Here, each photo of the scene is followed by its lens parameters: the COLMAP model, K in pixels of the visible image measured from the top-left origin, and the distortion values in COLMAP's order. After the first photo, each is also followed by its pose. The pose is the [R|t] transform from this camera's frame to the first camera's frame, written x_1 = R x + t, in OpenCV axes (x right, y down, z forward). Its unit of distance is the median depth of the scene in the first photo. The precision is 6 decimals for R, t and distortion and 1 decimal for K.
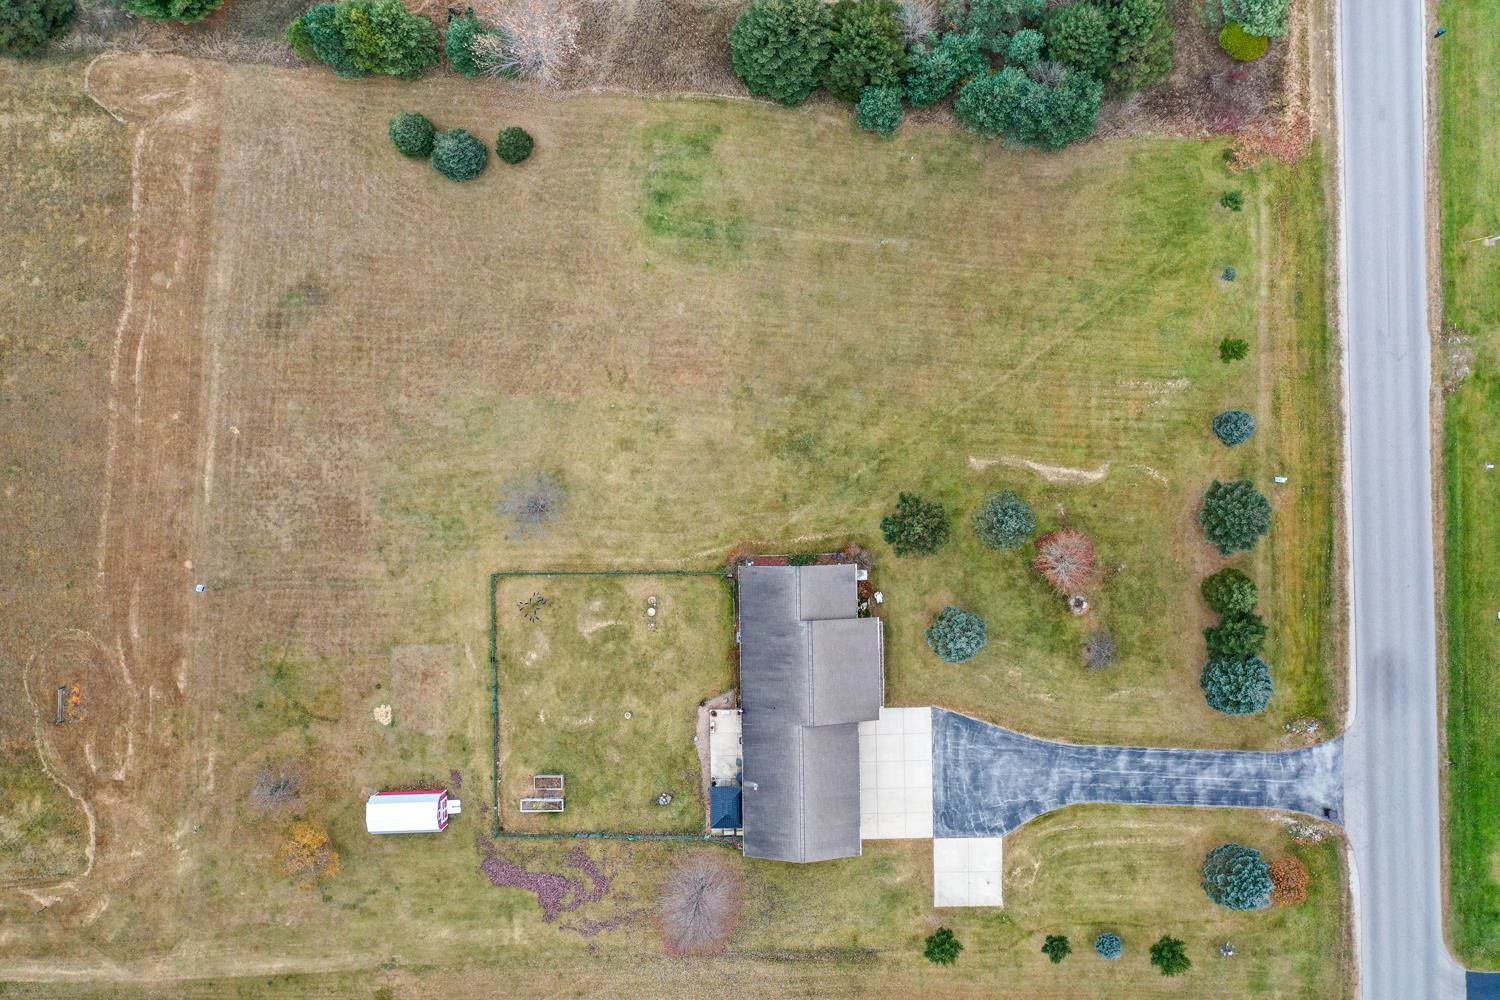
lens RADIAL K [[1211.1, 0, 744.8], [0, 1211.1, 492.8], [0, 0, 1]] dist [0.009340, 0.004066]
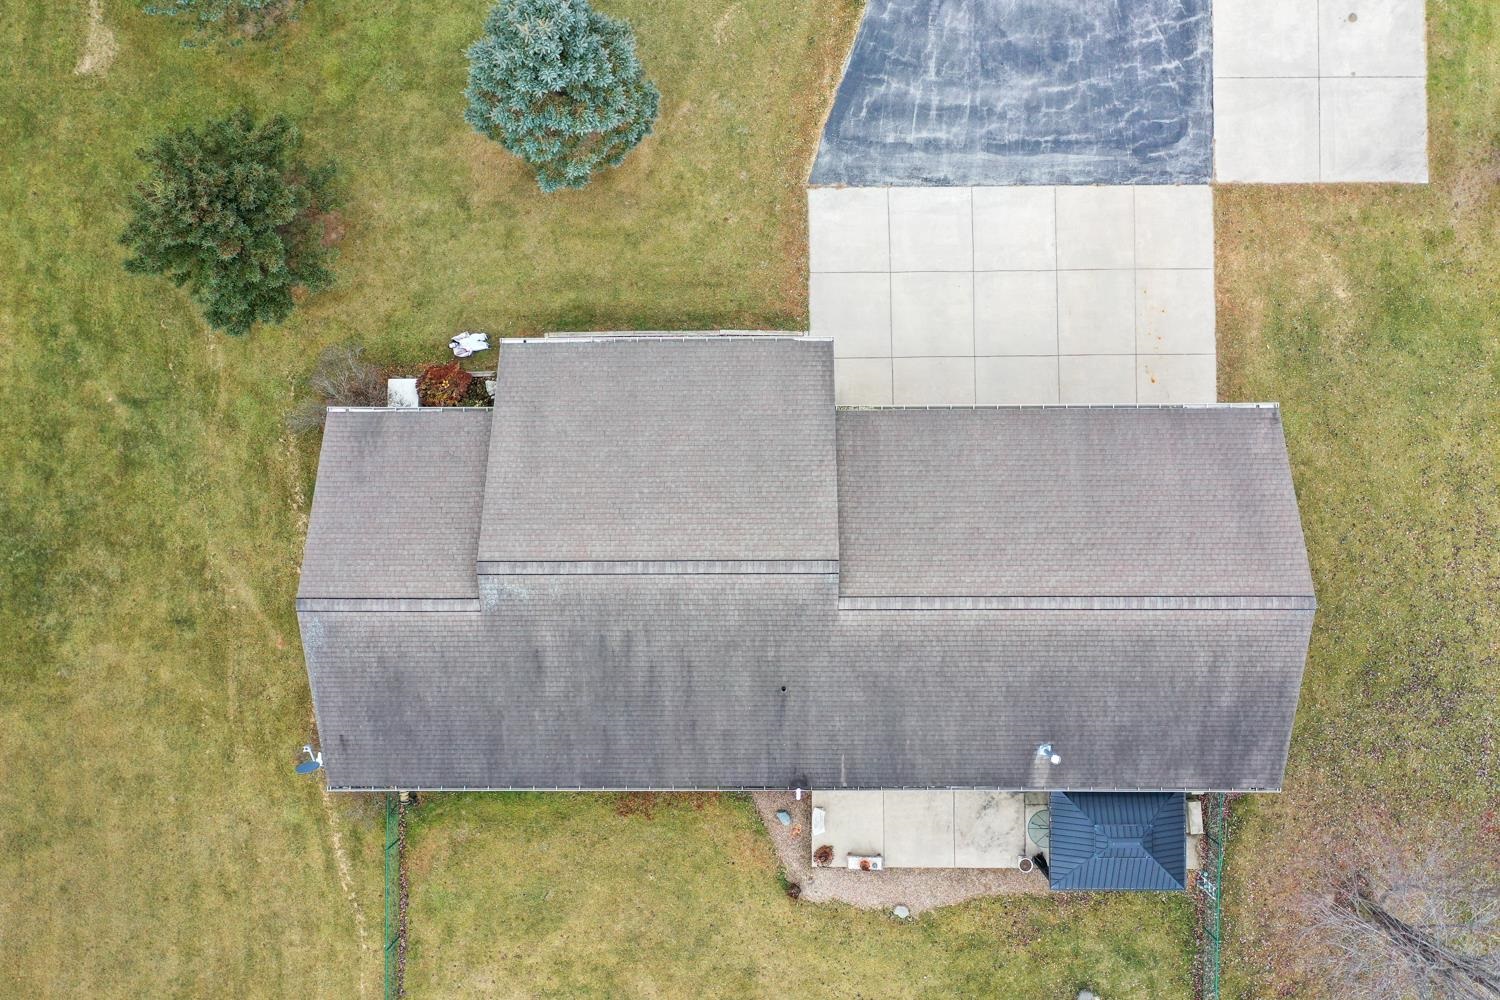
lens RADIAL K [[1211.1, 0, 756.6], [0, 1211.1, 494.2], [0, 0, 1]] dist [0.009340, 0.004066]
pose [[0.014150, -0.999341, 0.033418, 0.060025], [0.999537, 0.013237, -0.027393, 0.172608], [0.026932, 0.033790, 0.999066, 0.675091]]
